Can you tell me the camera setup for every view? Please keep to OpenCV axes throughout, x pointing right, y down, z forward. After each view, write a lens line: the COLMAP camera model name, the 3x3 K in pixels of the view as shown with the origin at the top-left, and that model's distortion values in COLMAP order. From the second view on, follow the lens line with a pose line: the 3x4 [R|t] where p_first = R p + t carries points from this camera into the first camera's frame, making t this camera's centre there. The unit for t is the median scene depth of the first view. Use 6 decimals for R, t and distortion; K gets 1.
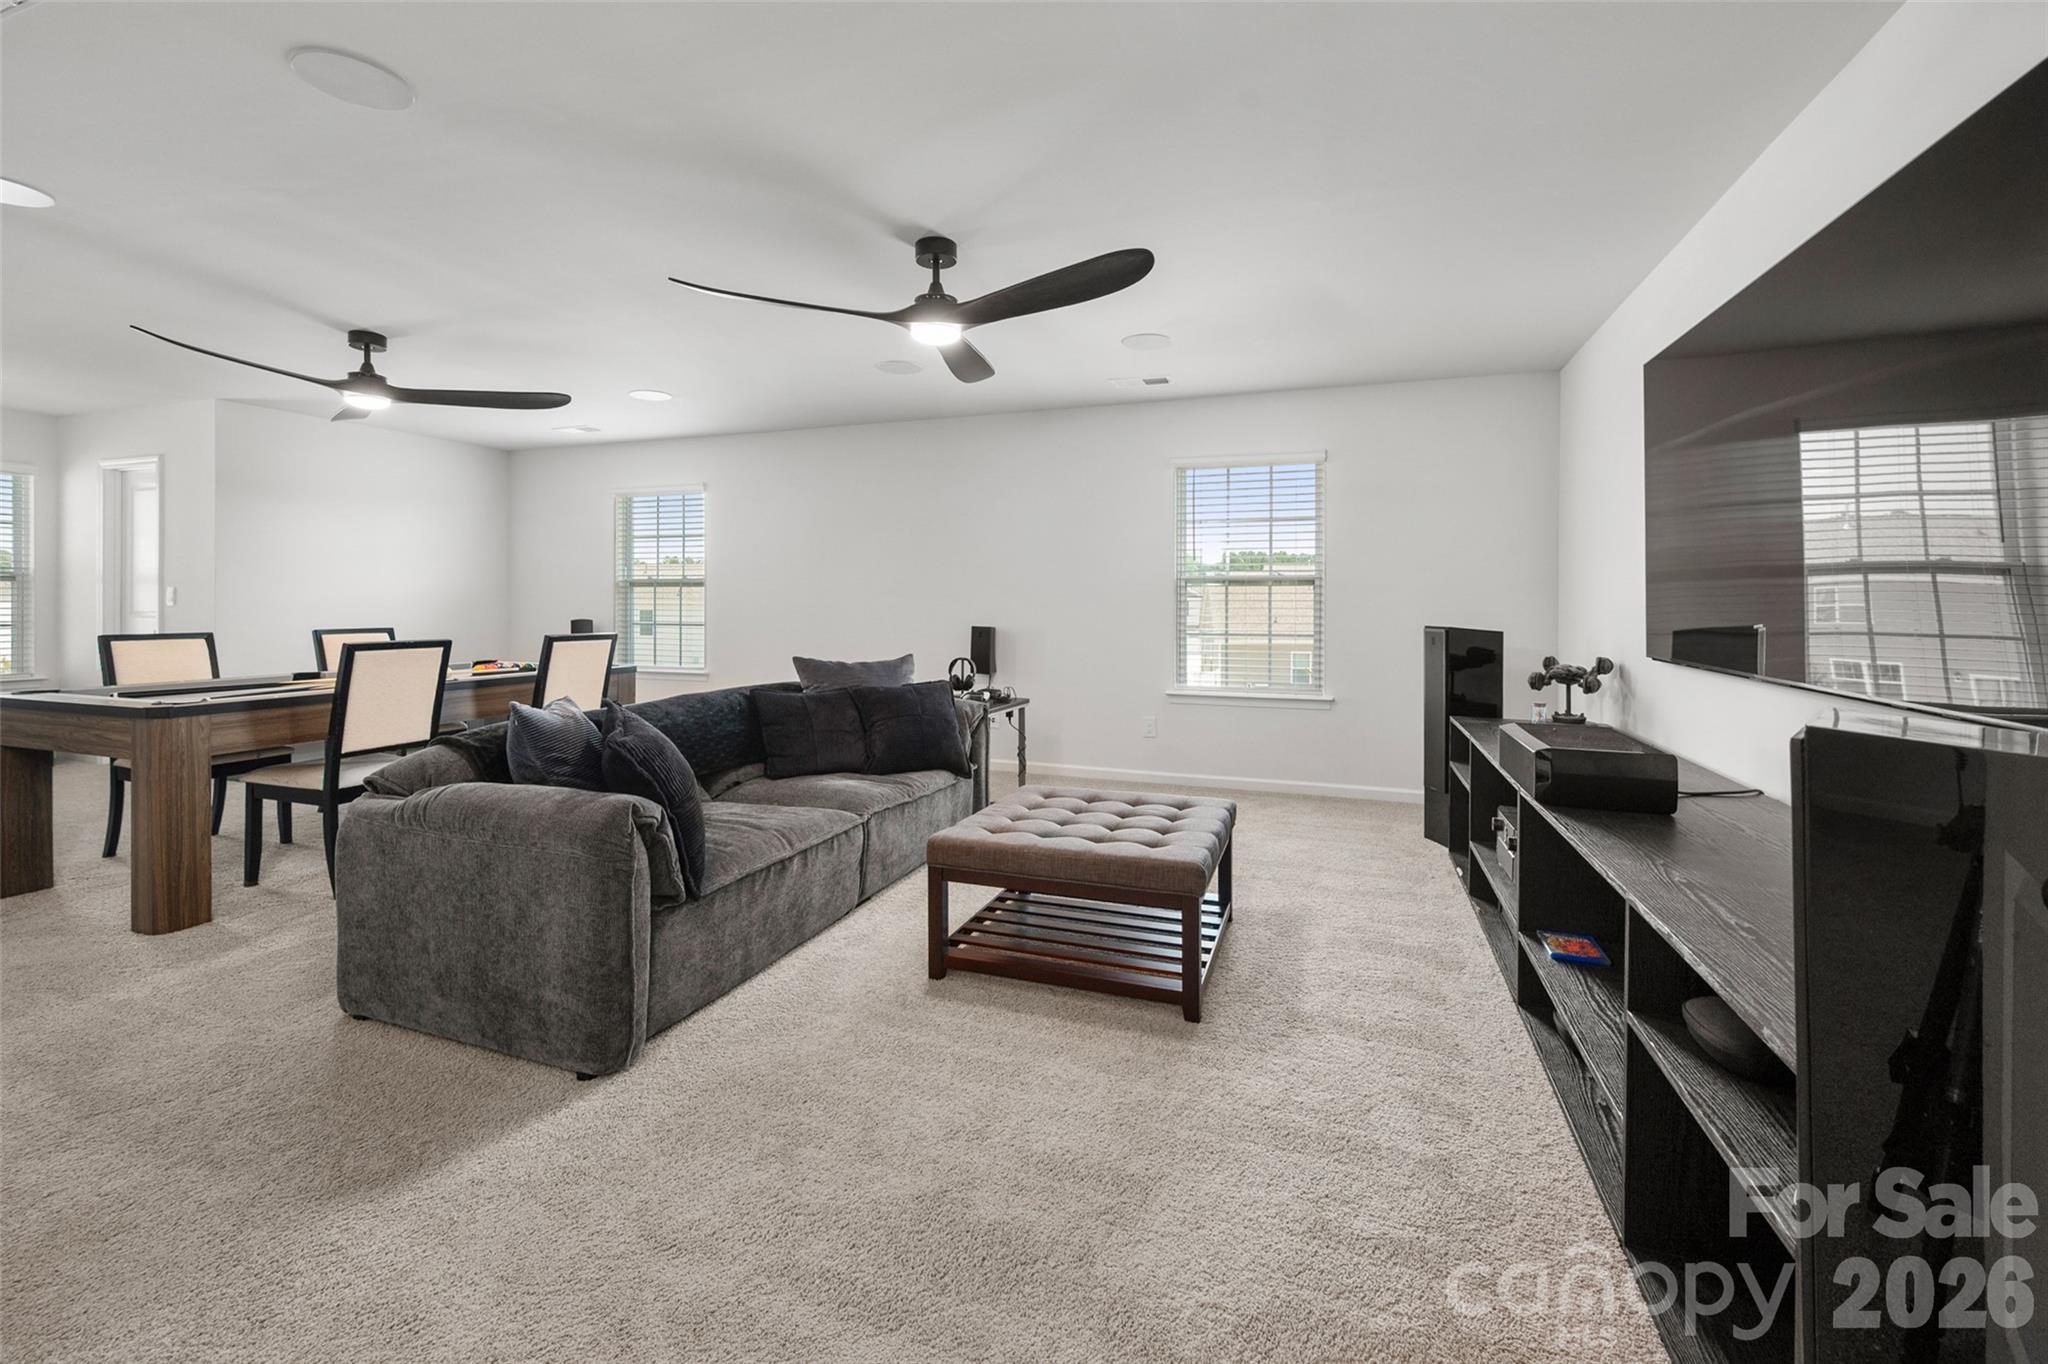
lens RADIAL K [[849.8, 0, 1026.8], [0, 849.8, 652.1], [0, 0, 1]] dist [0.001187, 0.000413]
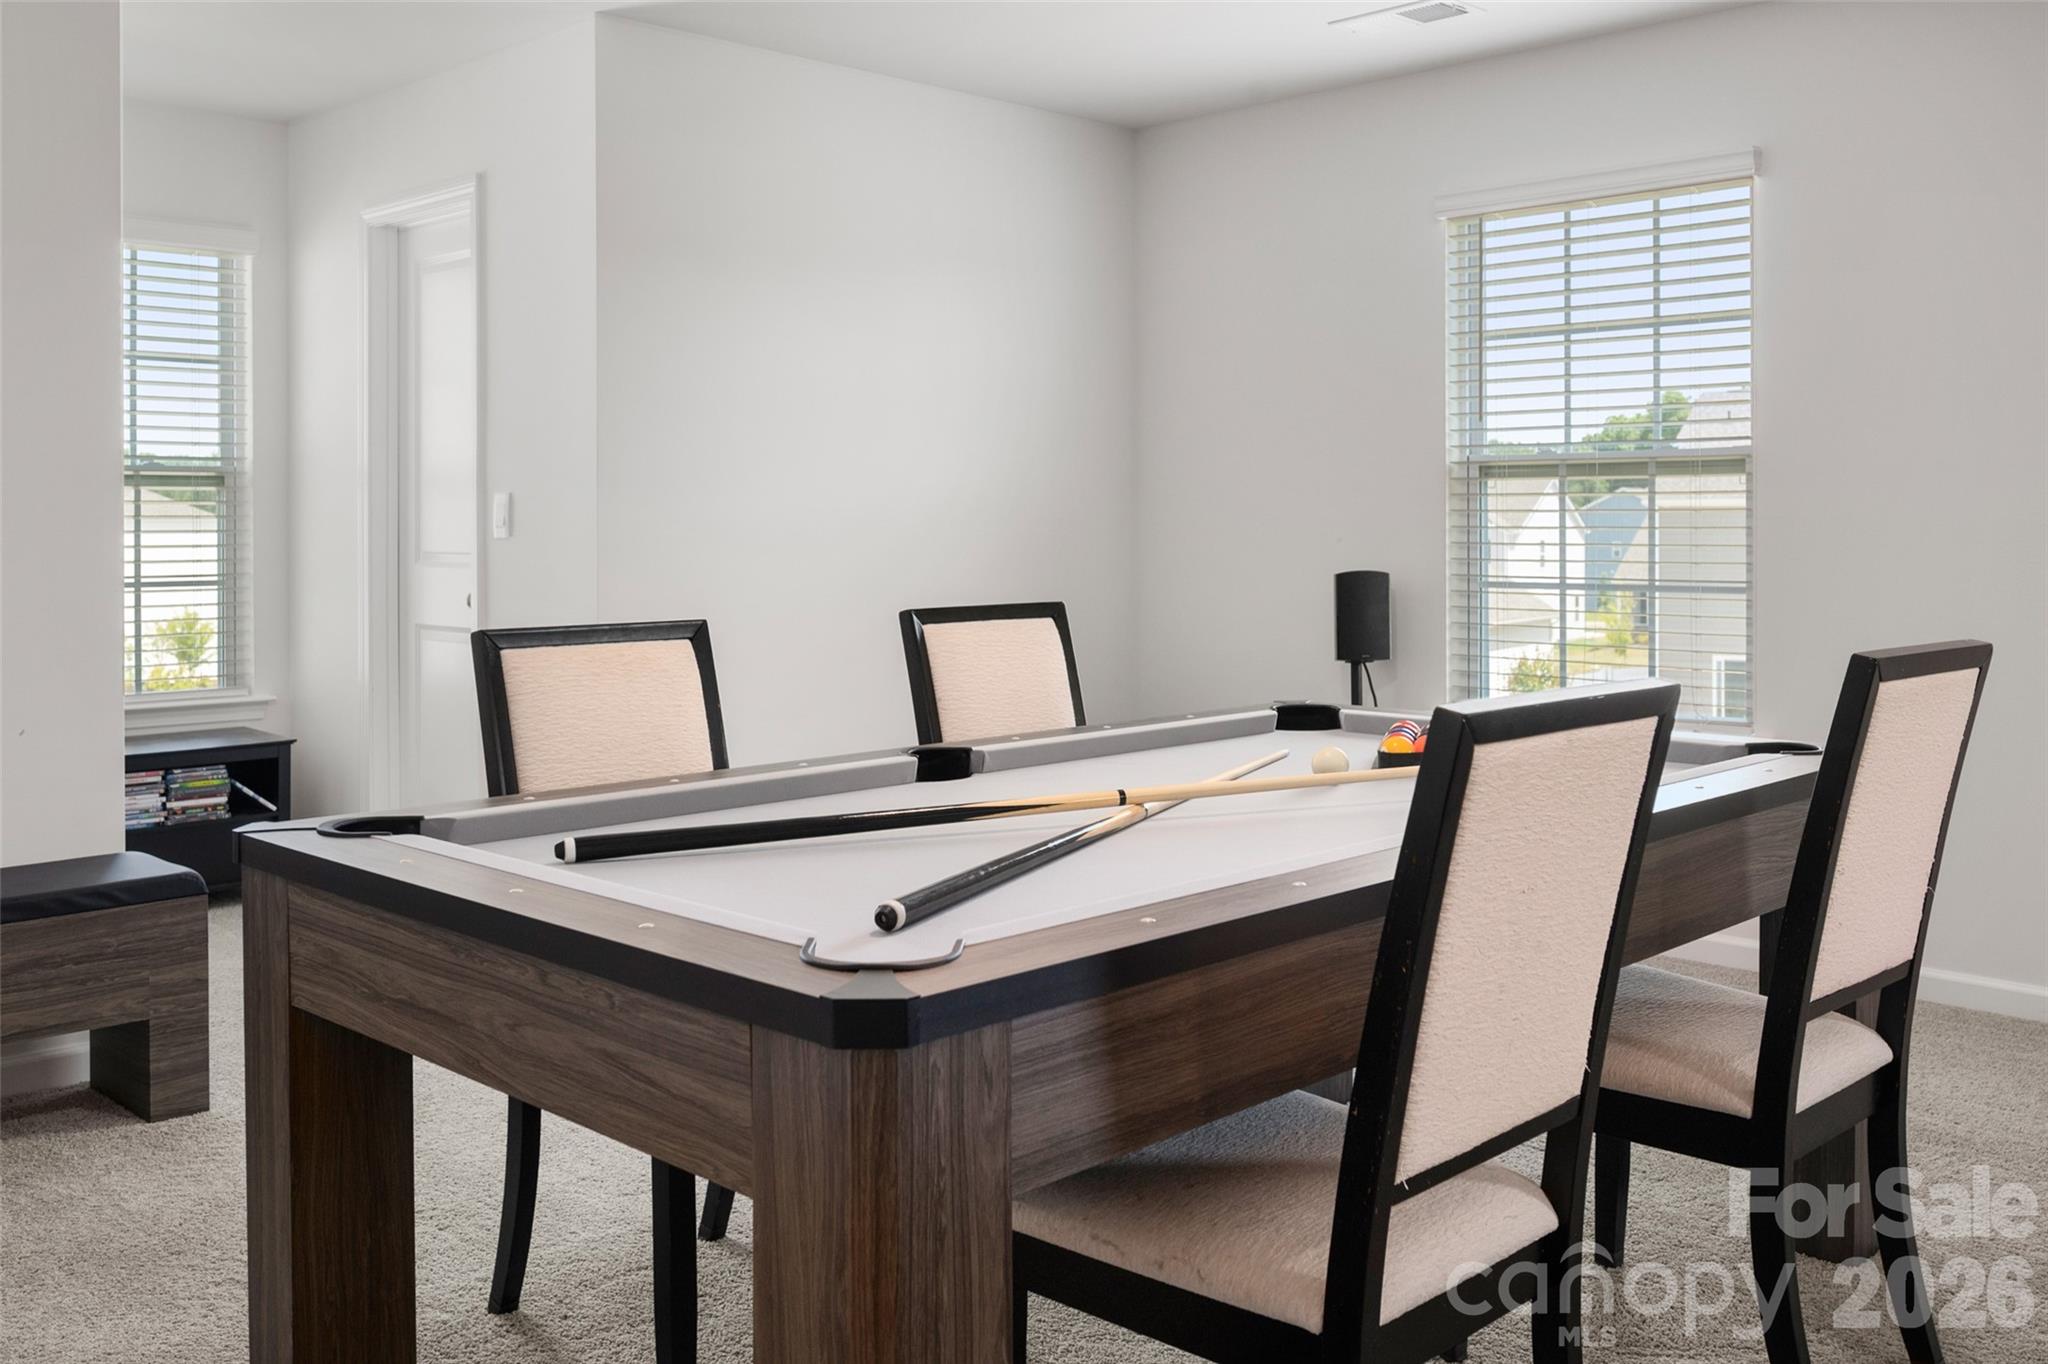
lens RADIAL K [[1827.3, 0, 1024.0], [0, 1827.3, 682.0], [0, 0, 1]] dist [-0.002917, -0.002260]
pose [[0.909029, 0.028651, -0.415748, -0.407270], [-0.017012, 0.999353, 0.031675, -0.017444], [0.416386, -0.021721, 0.908928, 0.301752]]
